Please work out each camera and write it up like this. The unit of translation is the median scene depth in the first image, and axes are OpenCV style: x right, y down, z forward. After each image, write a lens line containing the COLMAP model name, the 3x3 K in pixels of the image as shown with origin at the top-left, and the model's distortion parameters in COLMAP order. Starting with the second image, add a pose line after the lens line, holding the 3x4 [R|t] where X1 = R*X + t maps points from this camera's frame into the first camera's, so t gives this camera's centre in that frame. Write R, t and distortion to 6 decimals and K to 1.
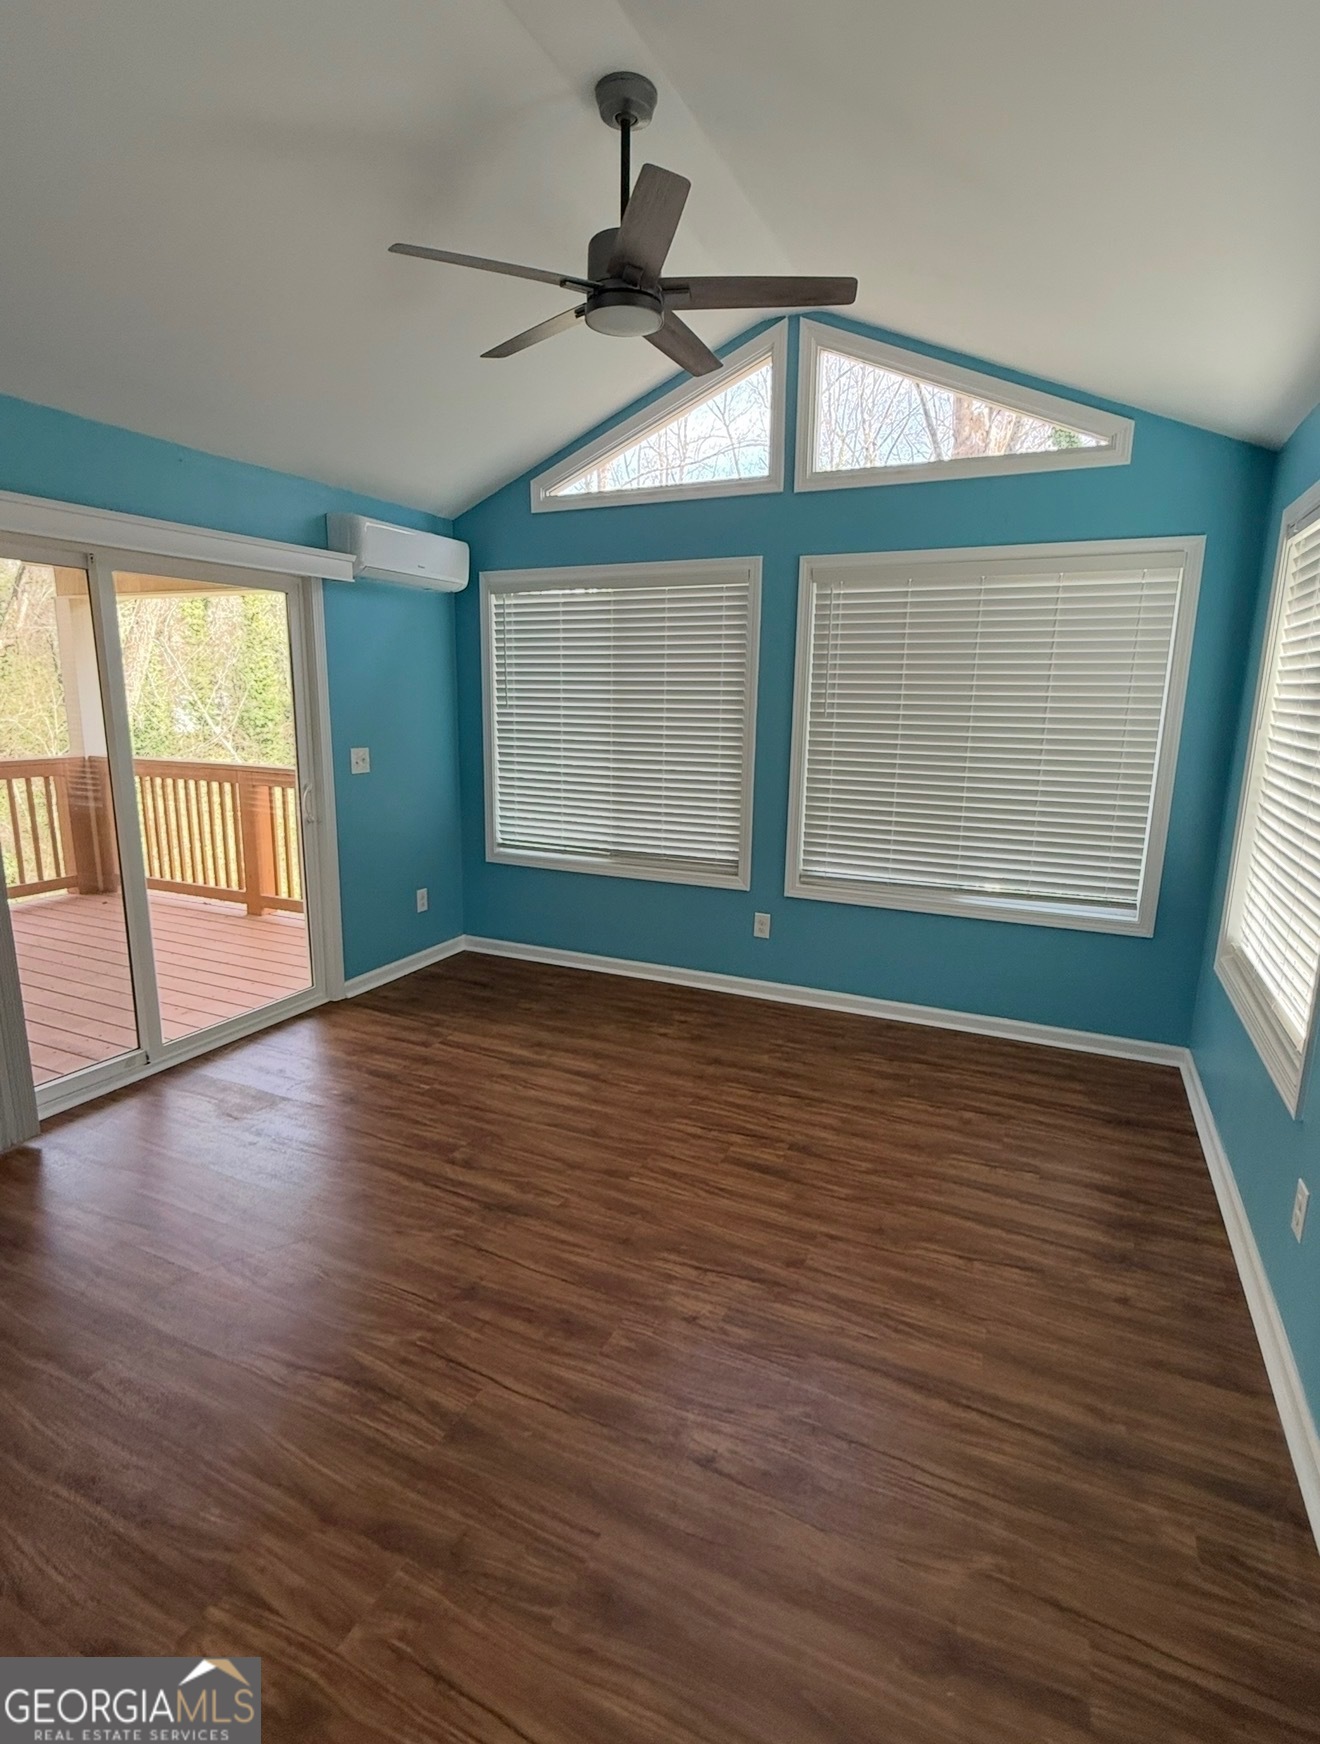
lens RADIAL K [[870.0, 0, 662.6], [0, 870.0, 871.0], [0, 0, 1]] dist [0.001461, 0.001543]
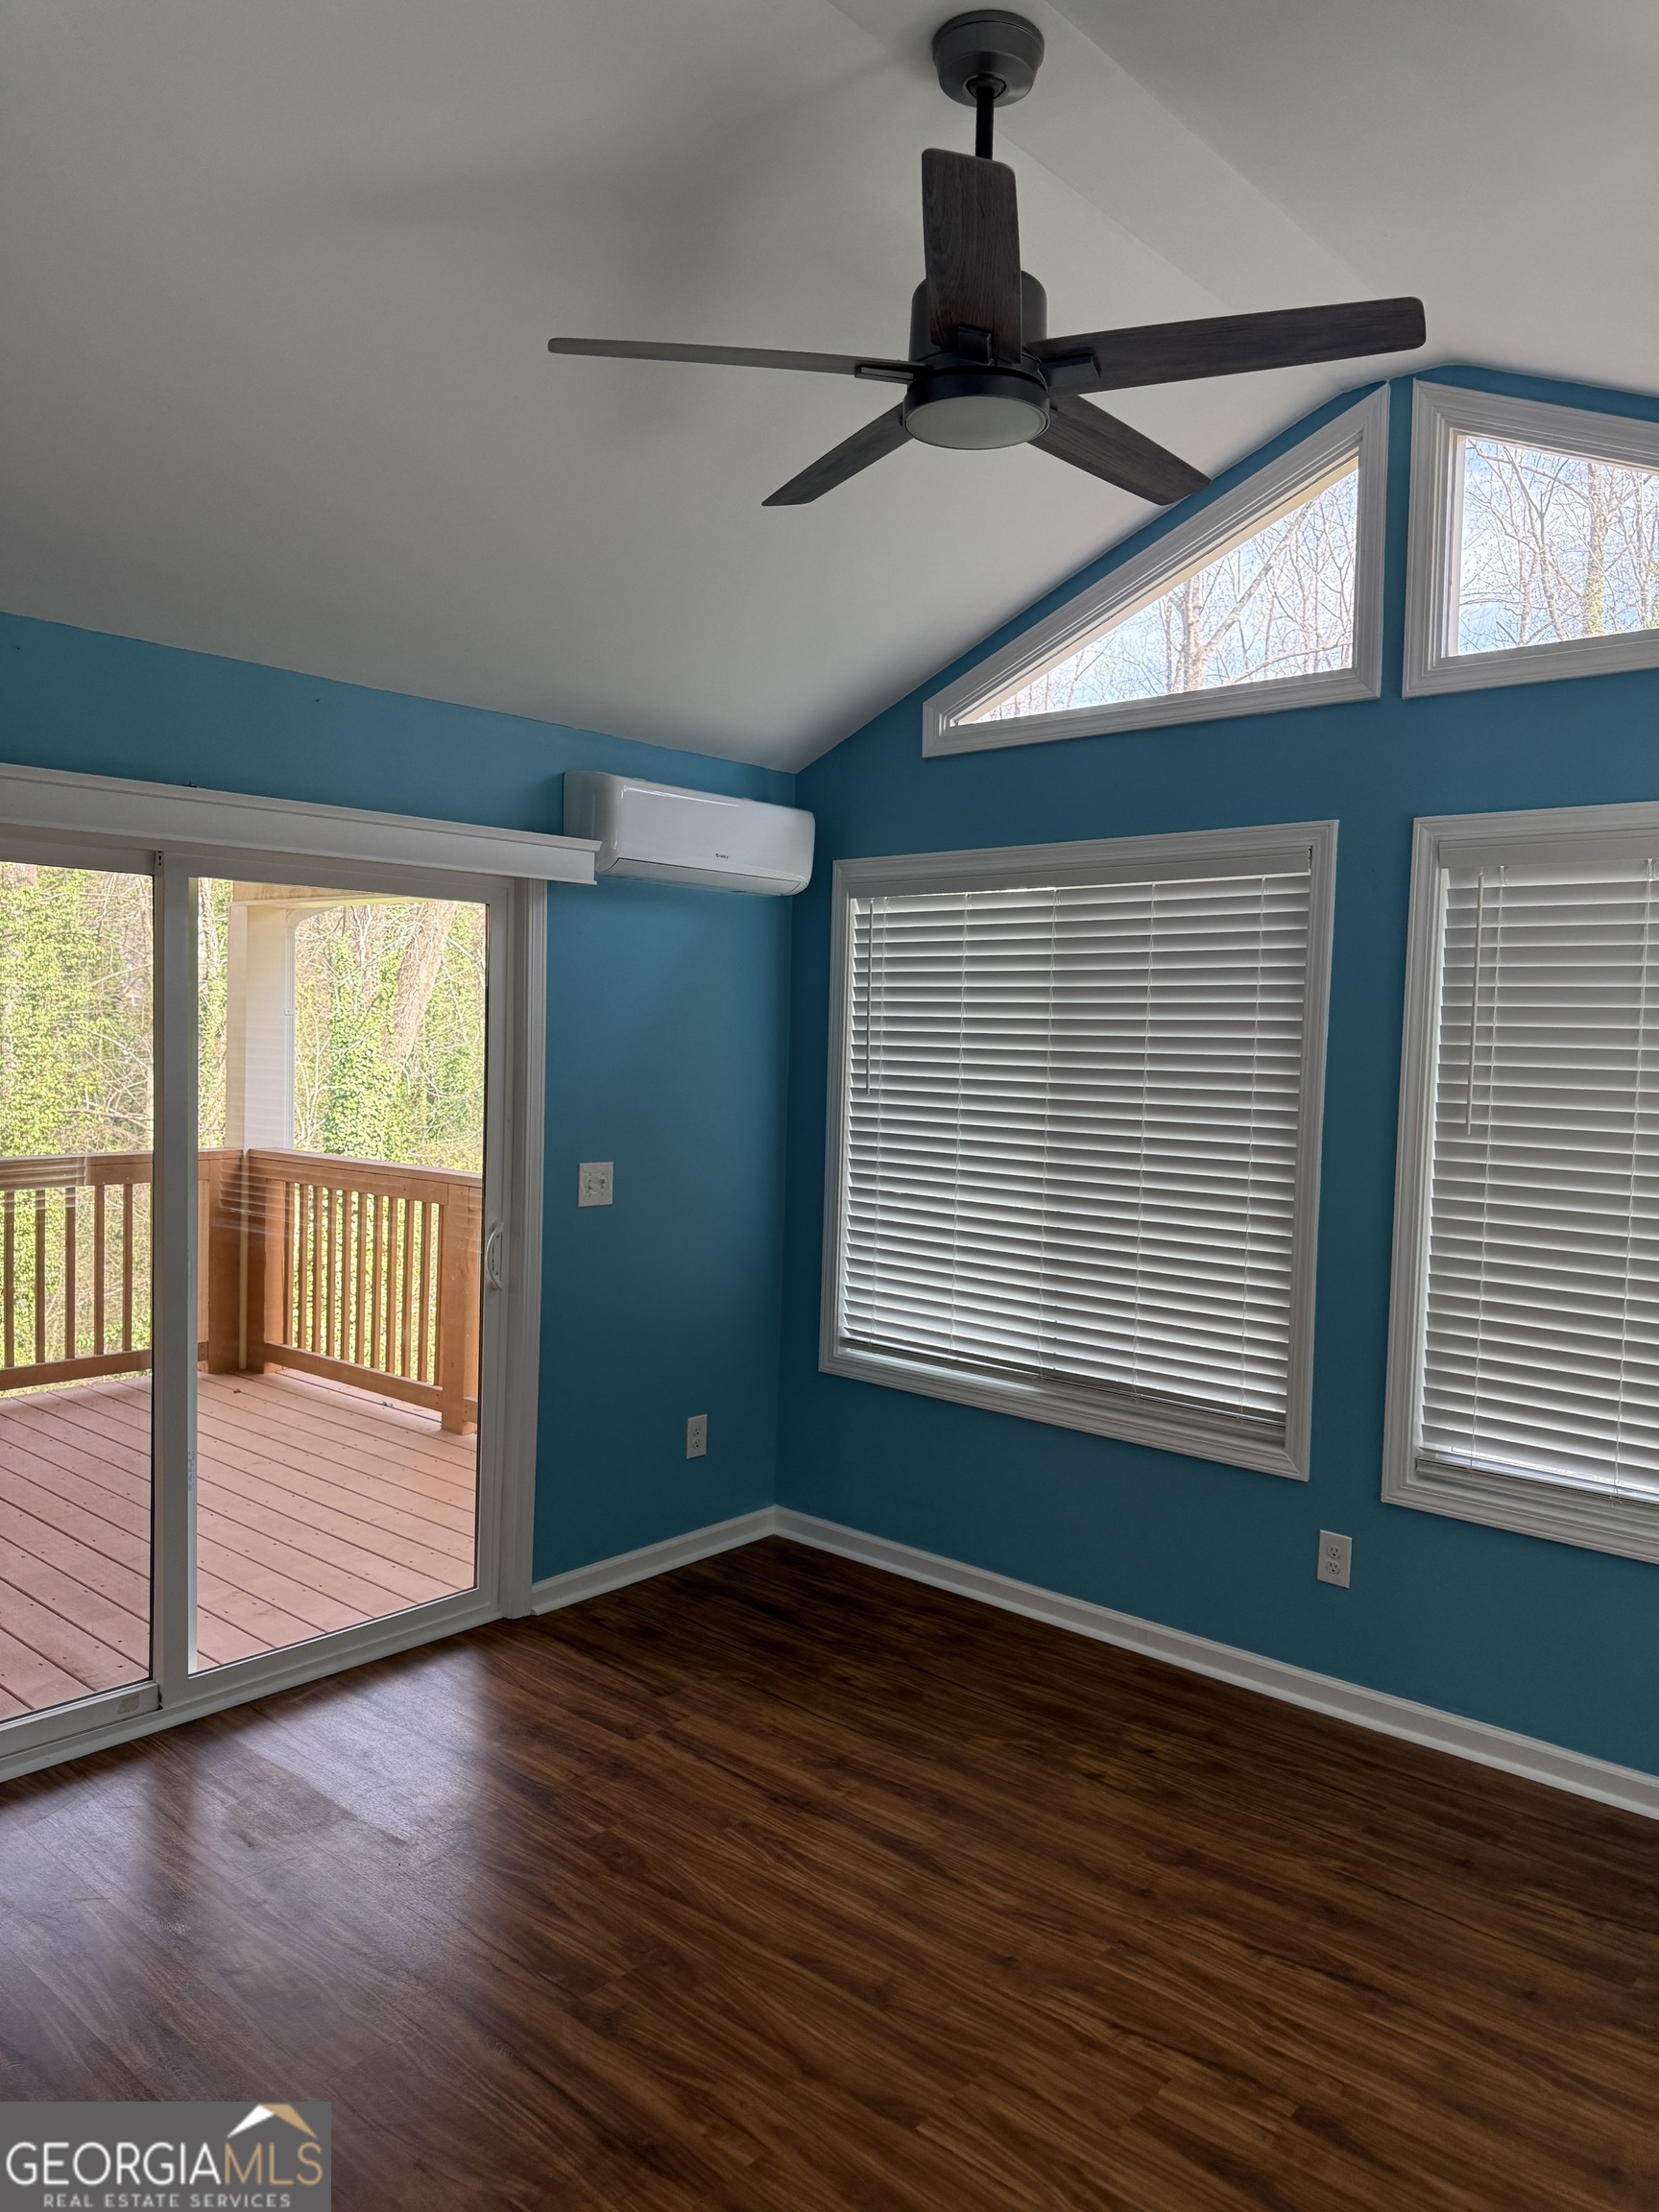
lens RADIAL K [[1558.8, 0, 850.5], [0, 1558.8, 1114.2], [0, 0, 1]] dist [0.042157, -0.048337]
pose [[0.959728, 0.026004, -0.279726, 0.109088], [-0.068926, 0.987069, -0.144722, -0.040780], [0.272346, 0.158175, 0.949109, 0.080348]]
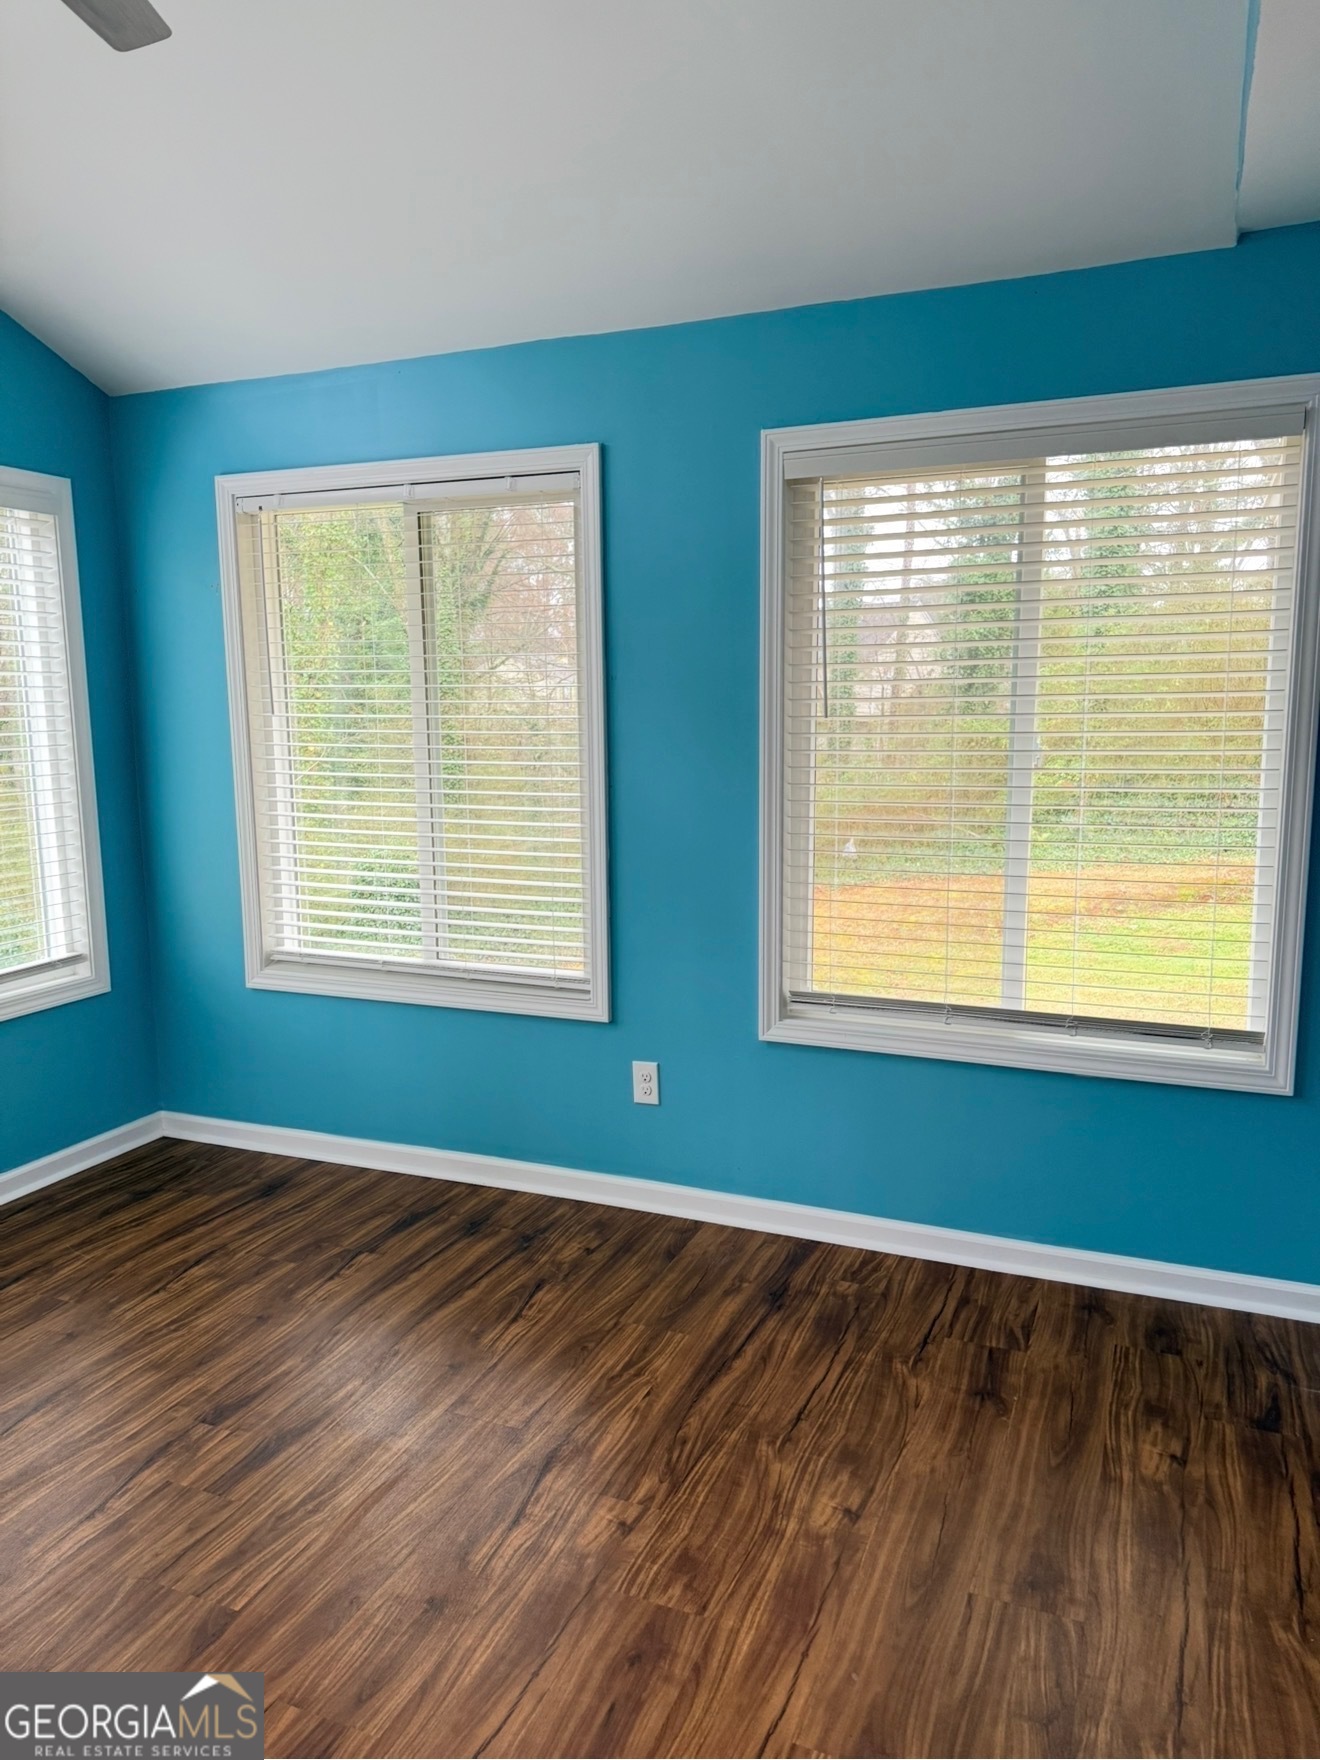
lens RADIAL K [[1245.4, 0, 656.9], [0, 1245.4, 876.2], [0, 0, 1]] dist [-0.007590, 0.000609]
pose [[-0.028828, -0.156769, 0.987215, -0.503781], [0.217463, 0.962986, 0.159271, -0.087596], [-0.975643, 0.219274, 0.006331, 0.483571]]
